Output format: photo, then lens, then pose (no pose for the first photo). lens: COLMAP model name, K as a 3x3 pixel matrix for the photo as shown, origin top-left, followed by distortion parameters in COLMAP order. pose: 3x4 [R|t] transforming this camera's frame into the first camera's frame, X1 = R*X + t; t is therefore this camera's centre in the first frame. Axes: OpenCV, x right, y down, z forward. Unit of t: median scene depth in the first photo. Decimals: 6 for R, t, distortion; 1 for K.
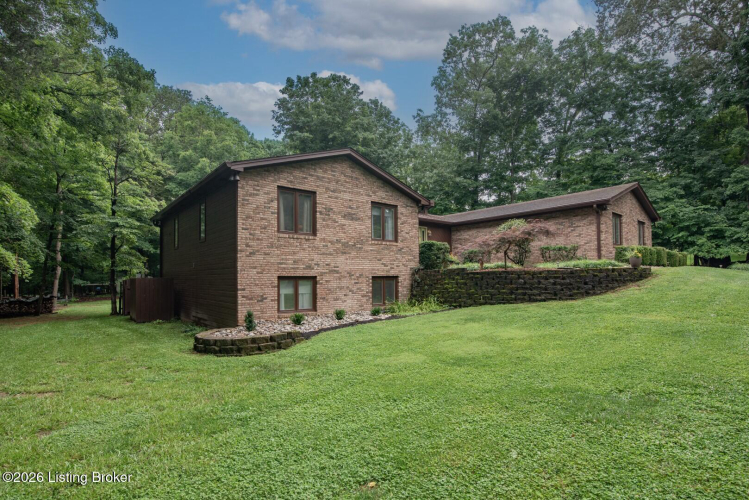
lens RADIAL K [[359.5, 0, 373.9], [0, 359.5, 266.9], [0, 0, 1]] dist [-0.010876, -0.000009]
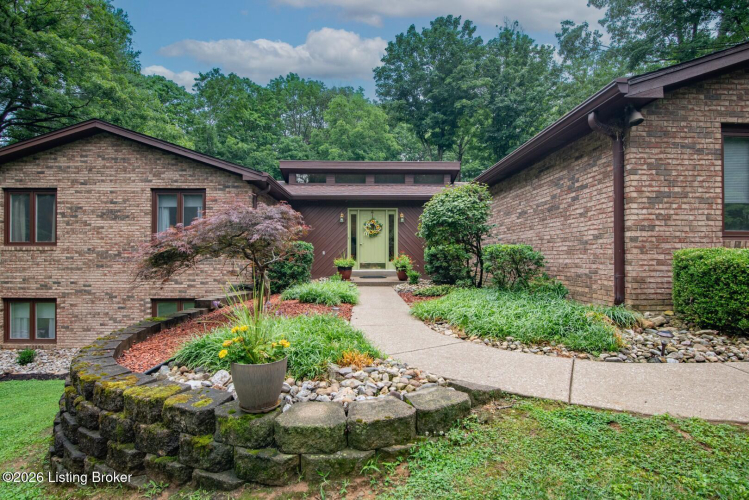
lens RADIAL K [[357.2, 0, 374.5], [0, 357.2, 250.0], [0, 0, 1]] dist [-0.013133, -0.000280]
pose [[0.787898, 0.001493, -0.615804, 0.610602], [0.009591, 0.999846, 0.014695, -0.059270], [0.615731, -0.017485, 0.787762, 0.599355]]
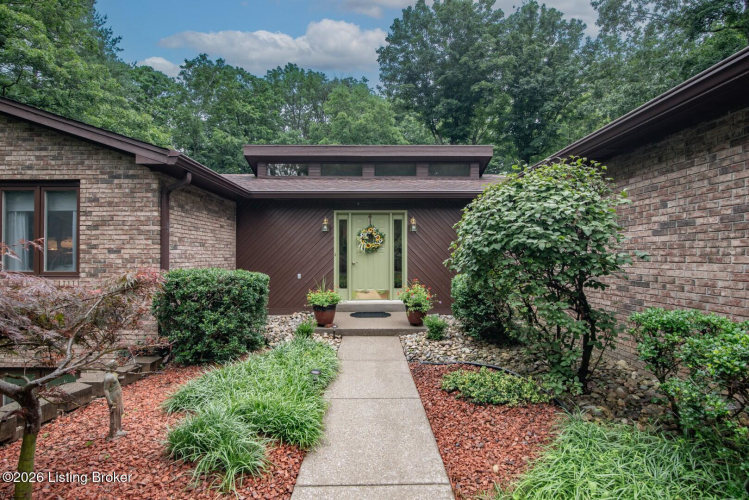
lens RADIAL K [[357.2, 0, 374.5], [0, 357.2, 250.0], [0, 0, 1]] dist [-0.013133, -0.000280]
pose [[0.776854, 0.001111, -0.629679, 0.471971], [0.011310, 0.999813, 0.015718, -0.087714], [0.629579, -0.019332, 0.776696, 0.795011]]
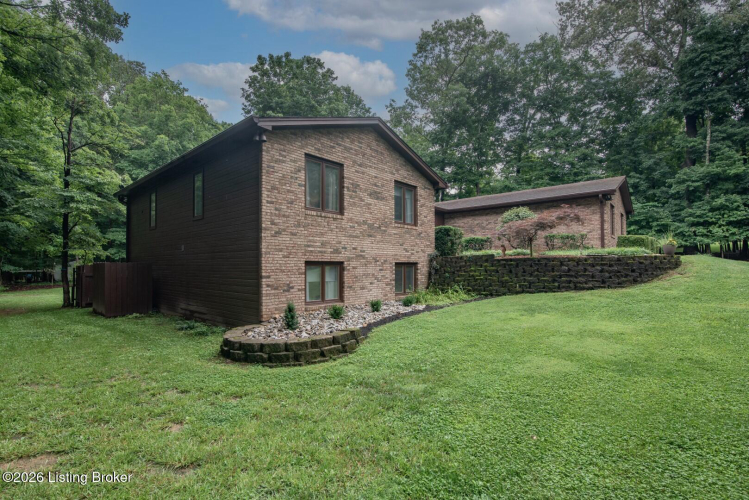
lens RADIAL K [[341.7, 0, 374.0], [0, 341.7, 258.4], [0, 0, 1]] dist [-0.014470, 0.000912]
pose [[0.988794, 0.009274, 0.149000, -0.152545], [-0.010334, 0.999926, 0.006343, 0.008690], [-0.148930, -0.007811, 0.988817, 0.126895]]
